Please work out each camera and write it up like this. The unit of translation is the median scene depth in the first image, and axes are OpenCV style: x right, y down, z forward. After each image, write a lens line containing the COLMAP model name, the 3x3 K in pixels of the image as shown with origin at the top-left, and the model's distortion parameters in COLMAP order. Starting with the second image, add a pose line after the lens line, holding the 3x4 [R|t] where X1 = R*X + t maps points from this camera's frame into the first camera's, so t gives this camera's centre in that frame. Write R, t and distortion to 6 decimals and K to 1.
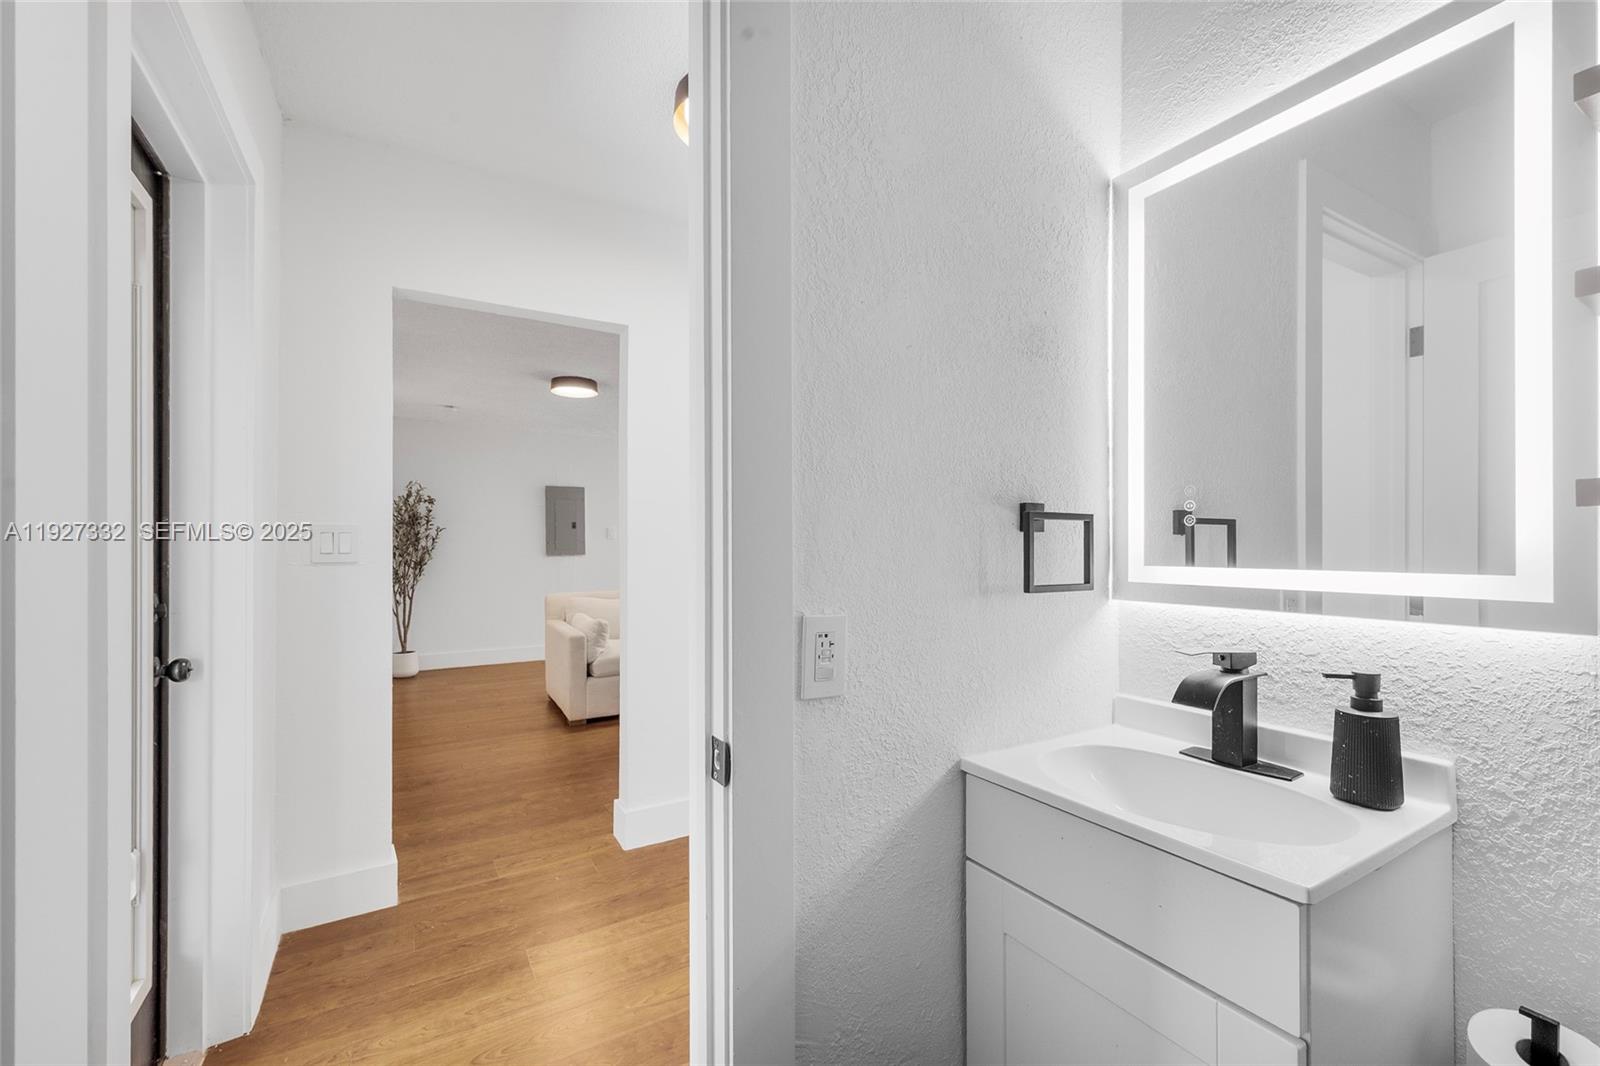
lens RADIAL K [[668.0, 0, 800.9], [0, 668.0, 537.5], [0, 0, 1]] dist [0.000378, 0.000108]
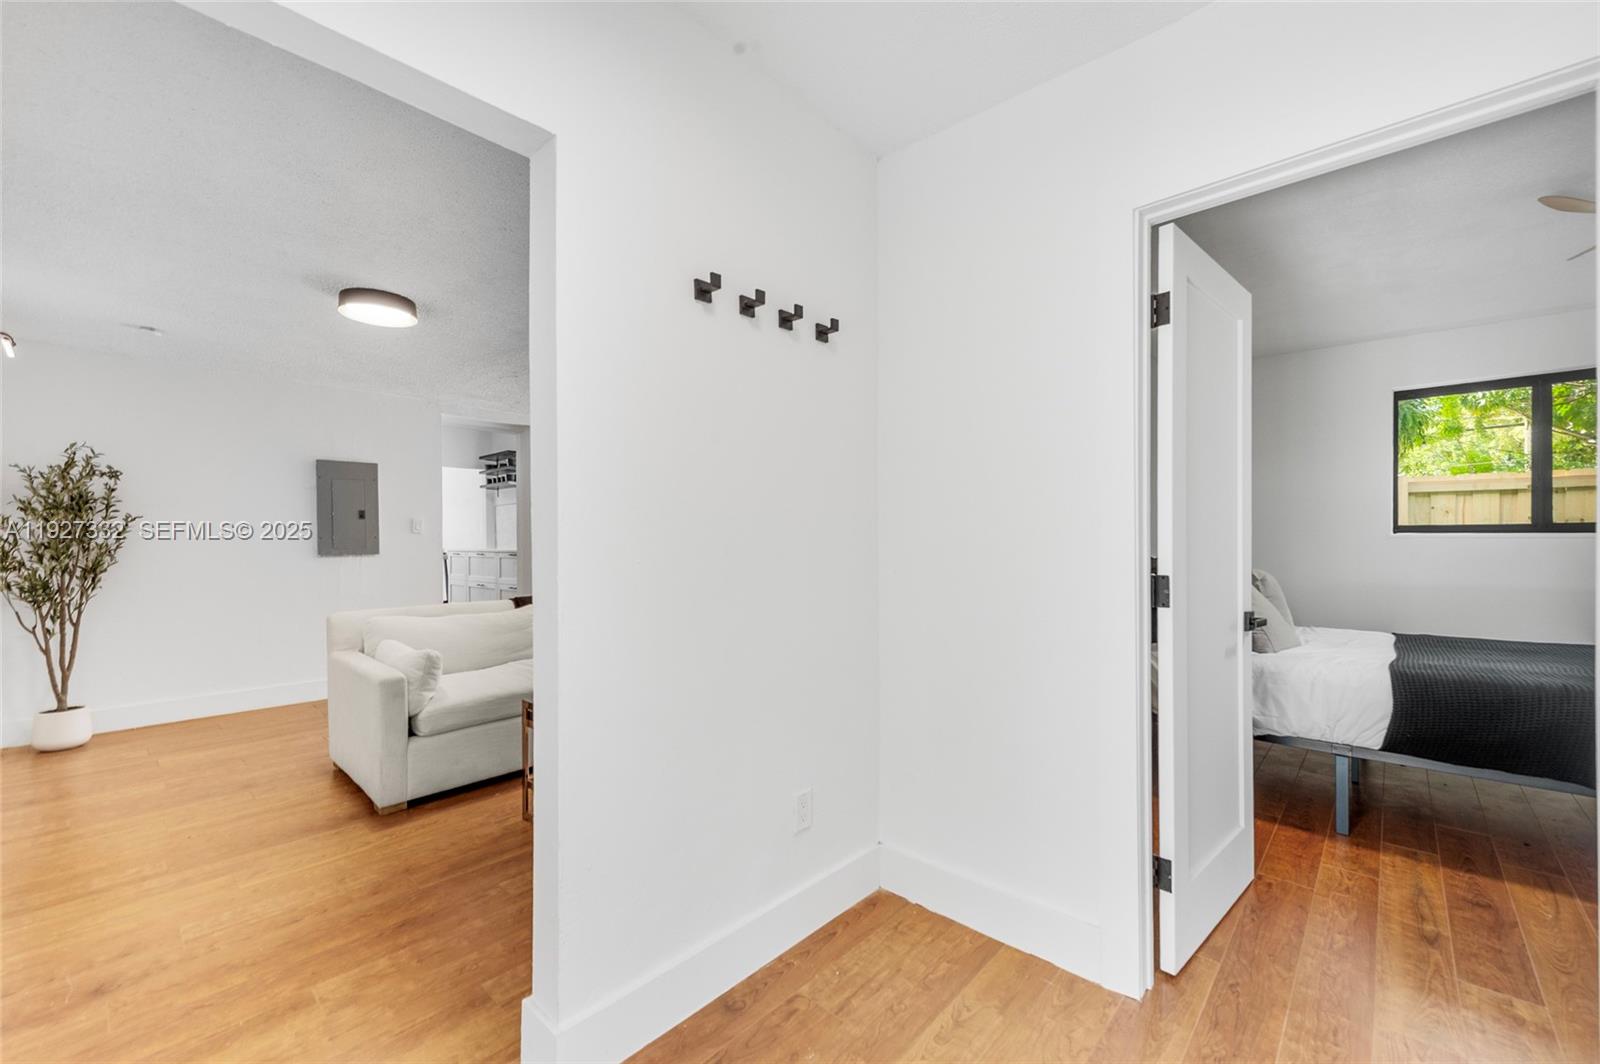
lens RADIAL K [[654.3, 0, 795.9], [0, 654.3, 540.0], [0, 0, 1]] dist [0.013372, -0.002385]
pose [[0.958695, -0.002248, 0.284426, -0.104967], [-0.000327, 0.999959, 0.009005, 0.003589], [-0.284435, -0.008726, 0.958656, 0.201686]]
